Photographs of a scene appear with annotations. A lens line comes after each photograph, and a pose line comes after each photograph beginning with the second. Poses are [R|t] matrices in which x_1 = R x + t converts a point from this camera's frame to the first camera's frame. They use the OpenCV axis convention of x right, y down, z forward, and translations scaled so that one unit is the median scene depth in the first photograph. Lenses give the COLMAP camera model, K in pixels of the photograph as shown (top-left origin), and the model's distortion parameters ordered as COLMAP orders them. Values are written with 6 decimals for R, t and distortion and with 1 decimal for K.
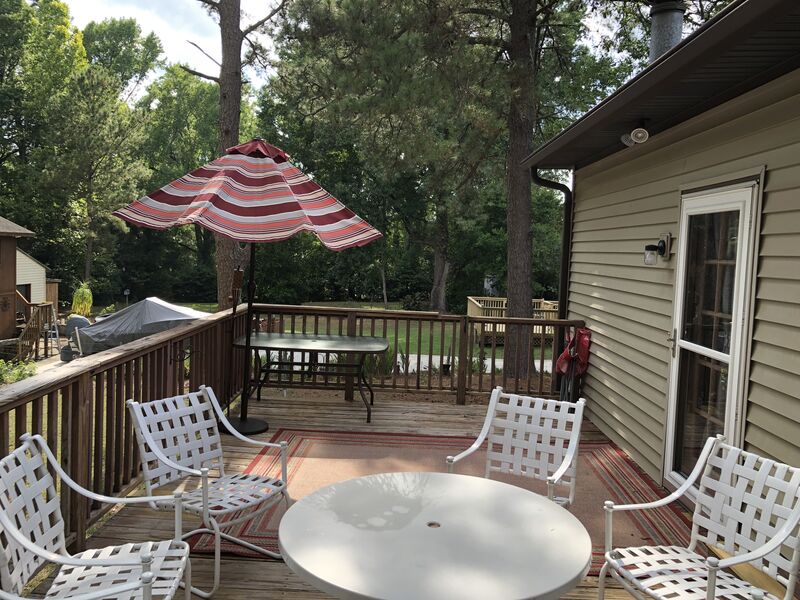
lens RADIAL K [[660.5, 0, 399.4], [0, 660.5, 292.0], [0, 0, 1]] dist [0.056460, -0.056740]
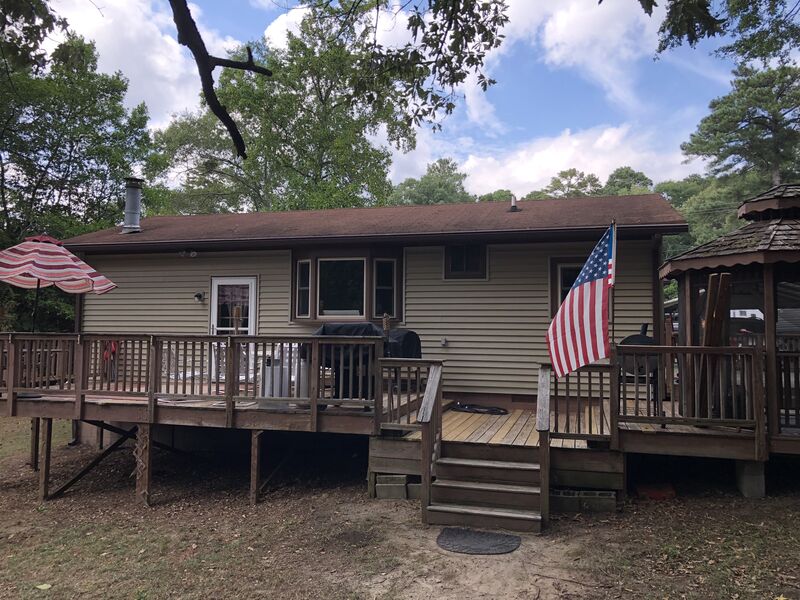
lens RADIAL K [[660.5, 0, 399.4], [0, 660.5, 292.0], [0, 0, 1]] dist [0.056460, -0.056740]
pose [[0.260417, 0.032470, 0.964950, -2.031486], [0.063491, 0.996695, -0.050673, 0.107033], [-0.963406, 0.074462, 0.257495, -0.480964]]
